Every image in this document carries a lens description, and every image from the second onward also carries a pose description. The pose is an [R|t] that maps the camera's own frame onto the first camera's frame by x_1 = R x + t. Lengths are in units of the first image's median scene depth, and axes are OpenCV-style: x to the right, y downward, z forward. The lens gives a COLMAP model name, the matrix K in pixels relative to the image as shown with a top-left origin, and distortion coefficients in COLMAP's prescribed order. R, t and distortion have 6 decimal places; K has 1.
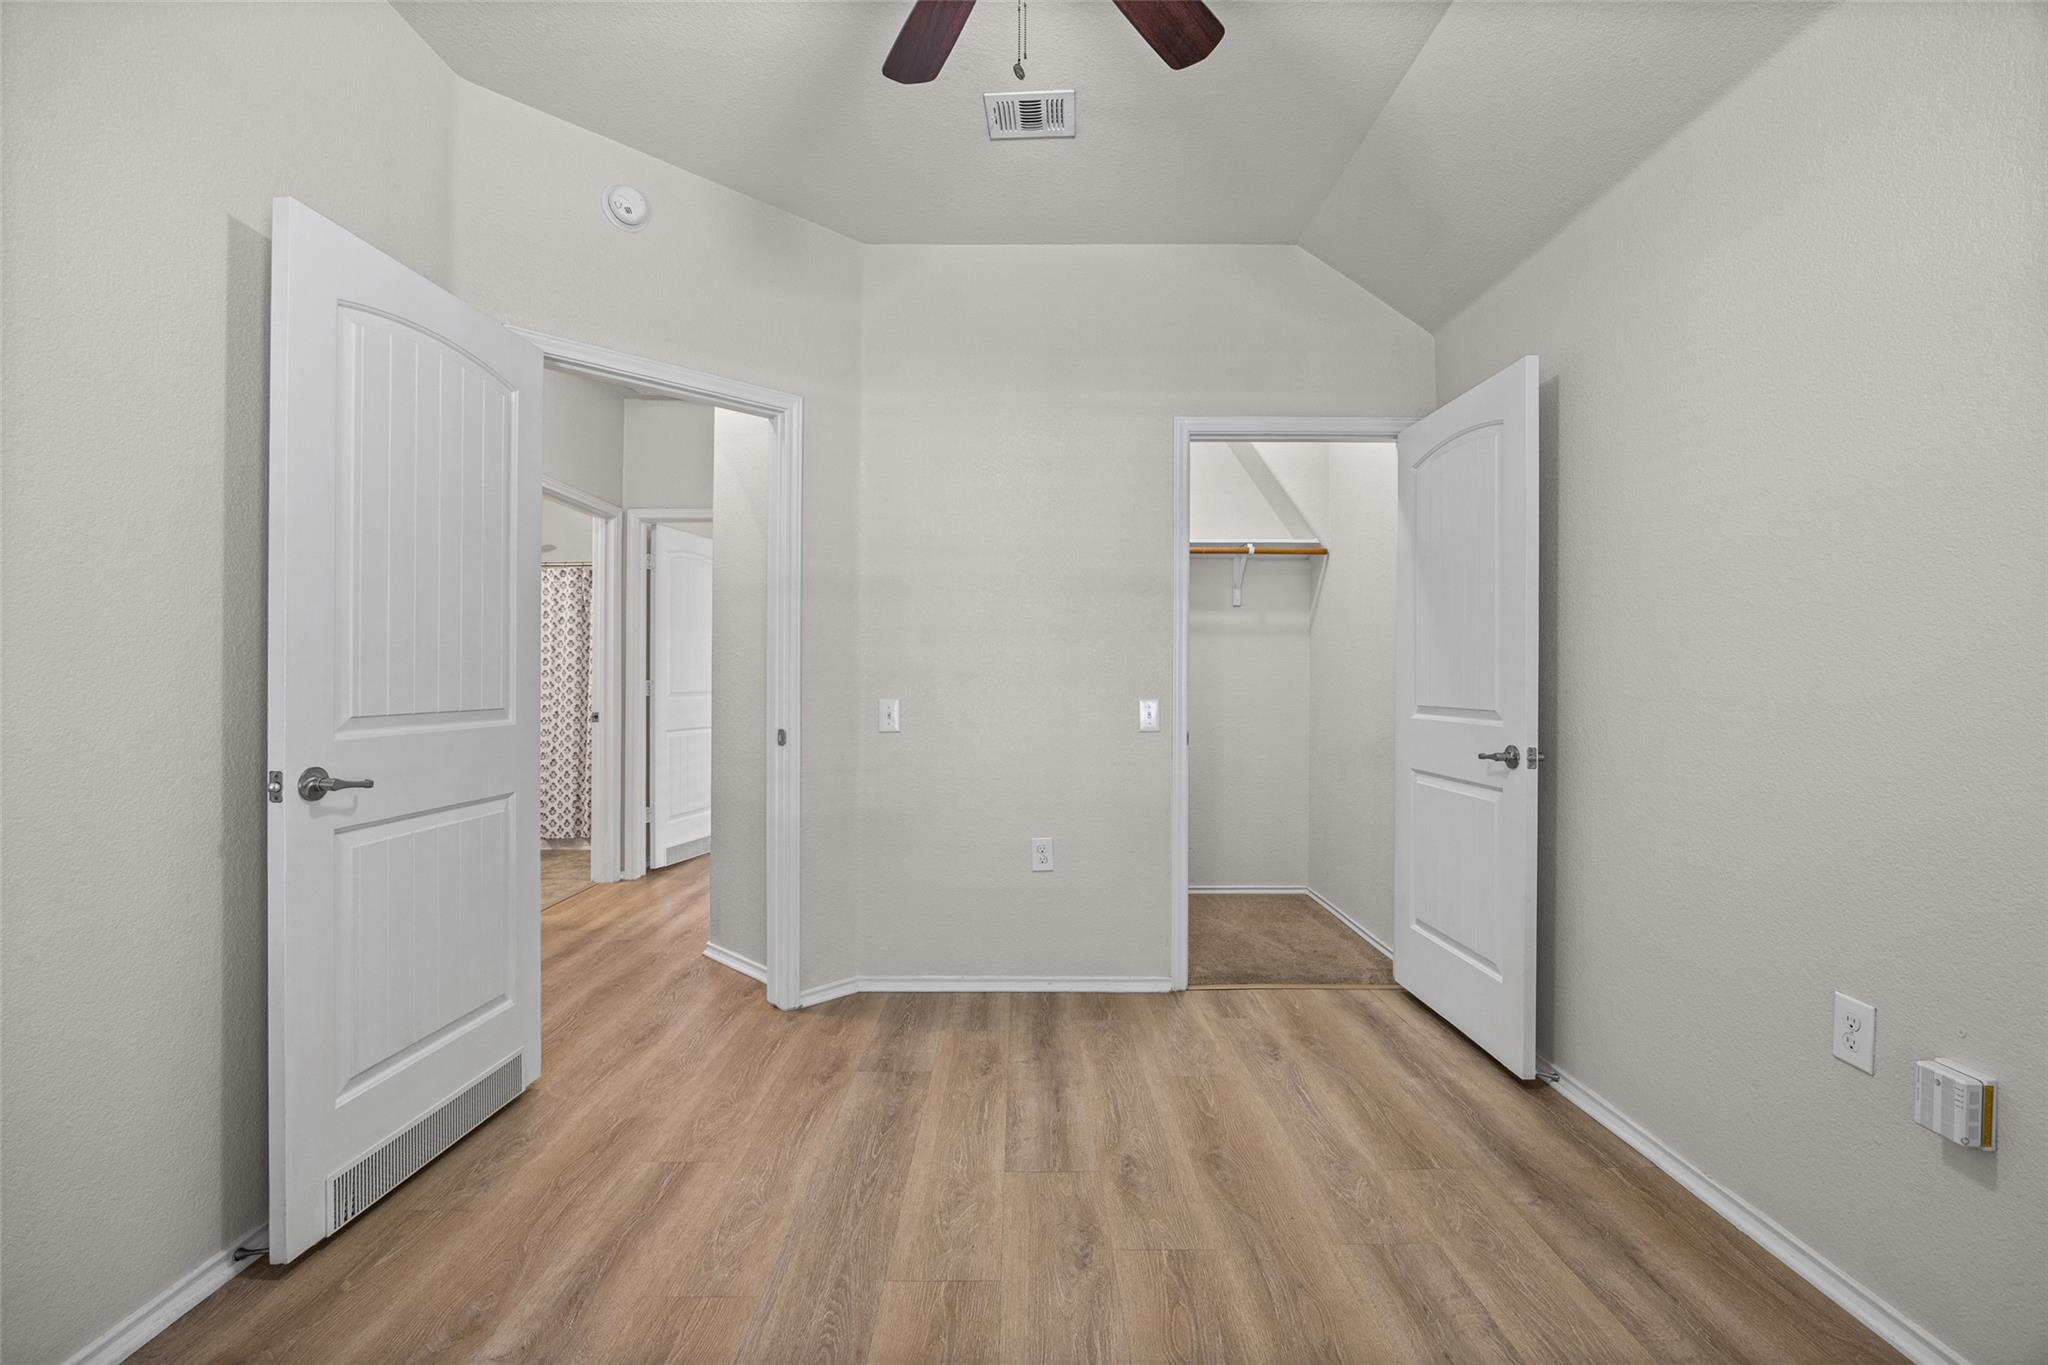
lens RADIAL K [[885.3, 0, 1023.2], [0, 885.3, 672.9], [0, 0, 1]] dist [-0.002884, -0.000172]
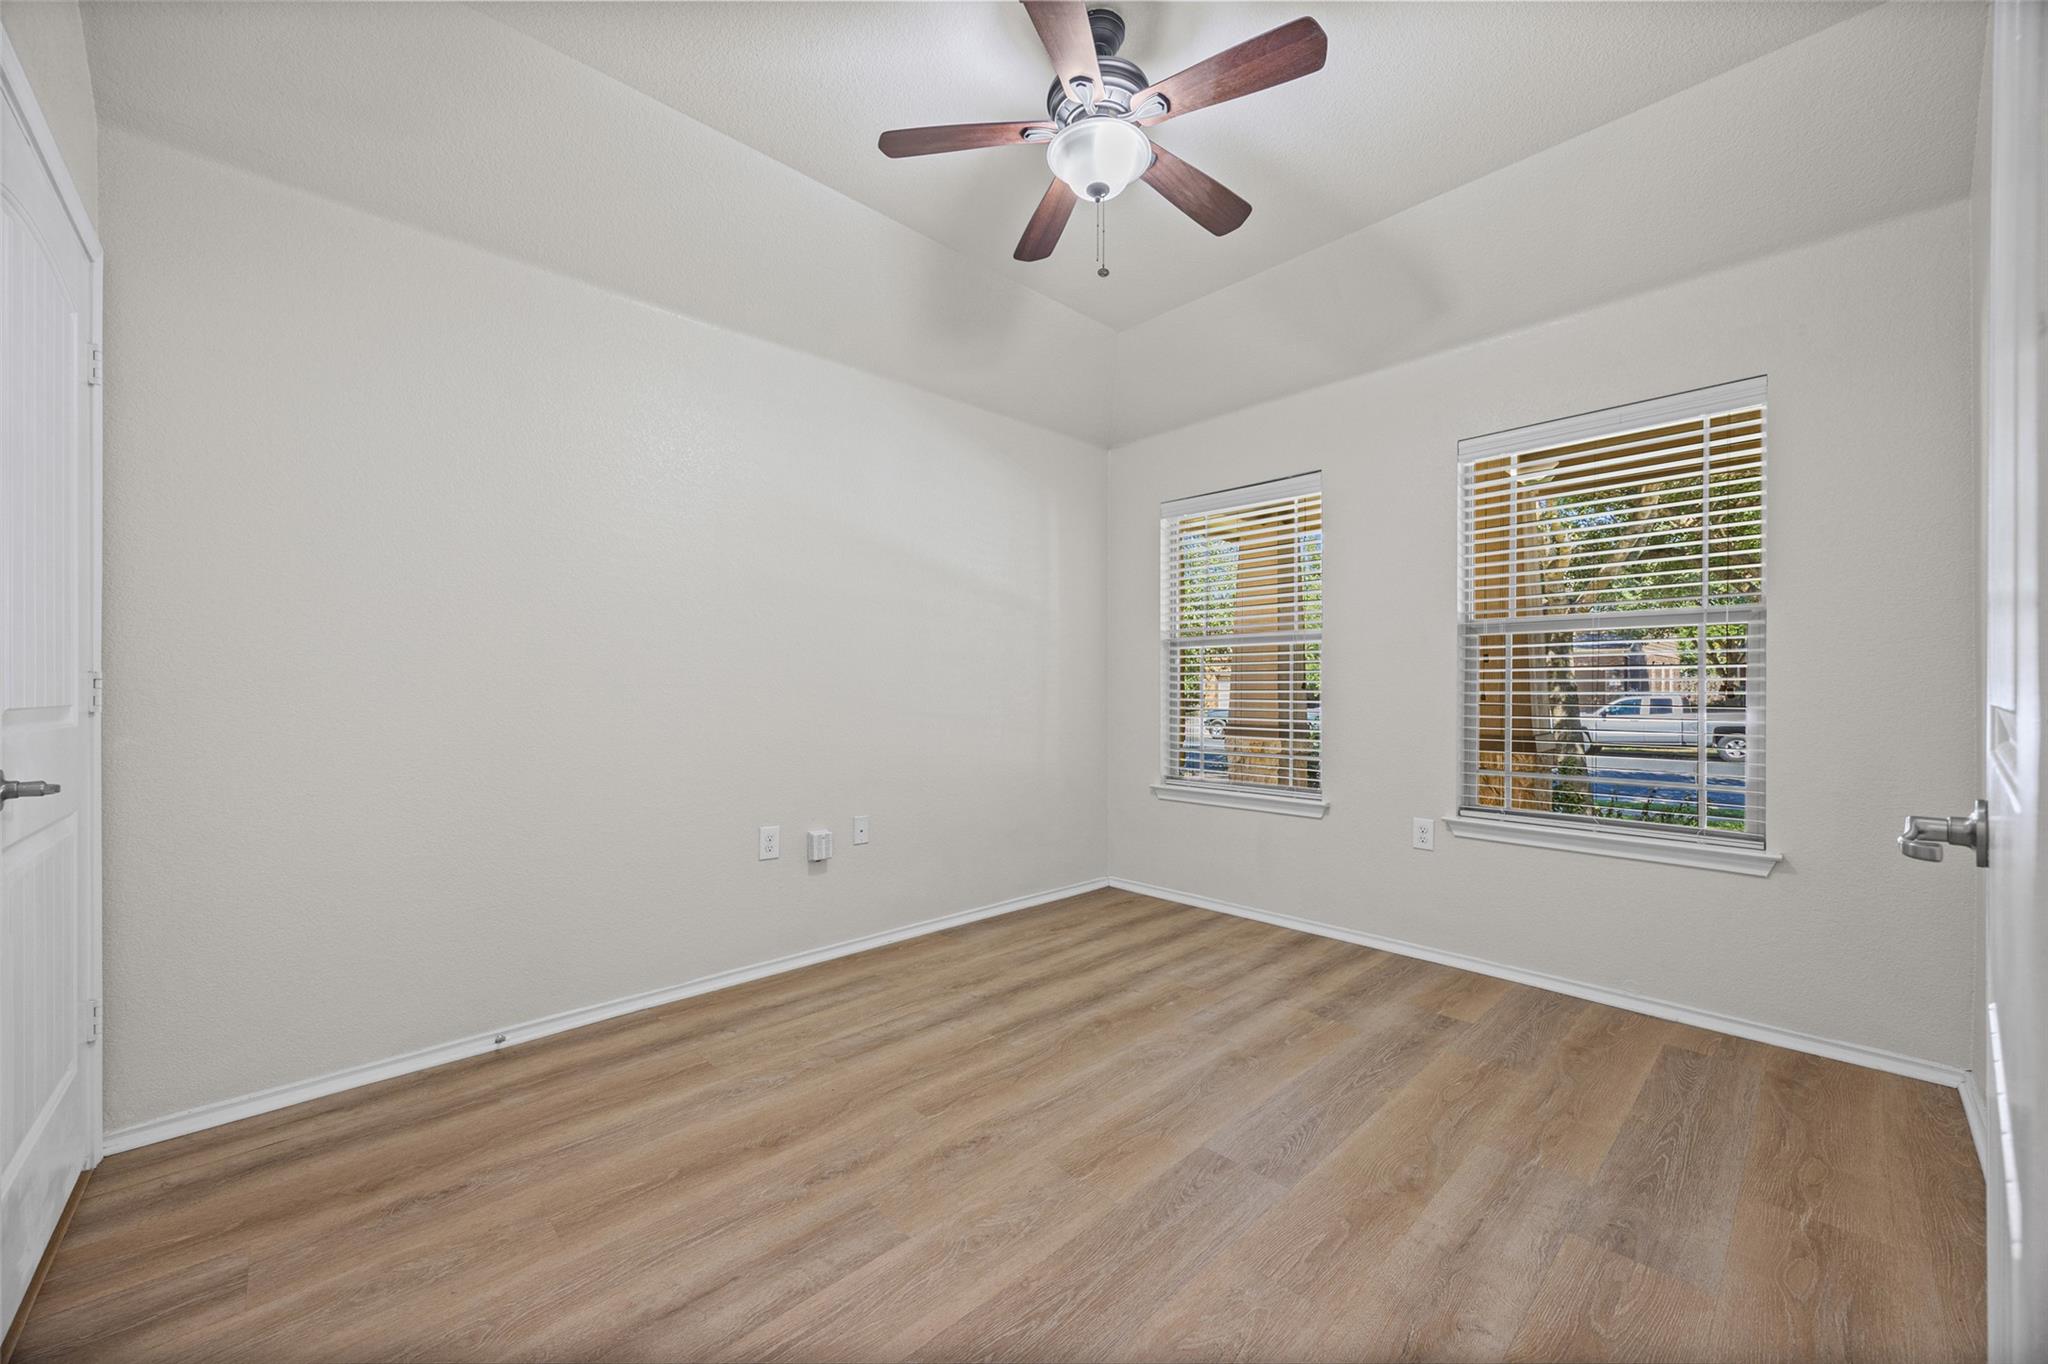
lens RADIAL K [[799.3, 0, 1022.8], [0, 799.3, 693.4], [0, 0, 1]] dist [0.008935, 0.000094]
pose [[-0.689227, -0.000328, 0.724545, -0.593841], [-0.001777, 0.999998, -0.001238, 0.041107], [-0.724543, -0.002140, -0.689226, 1.326616]]
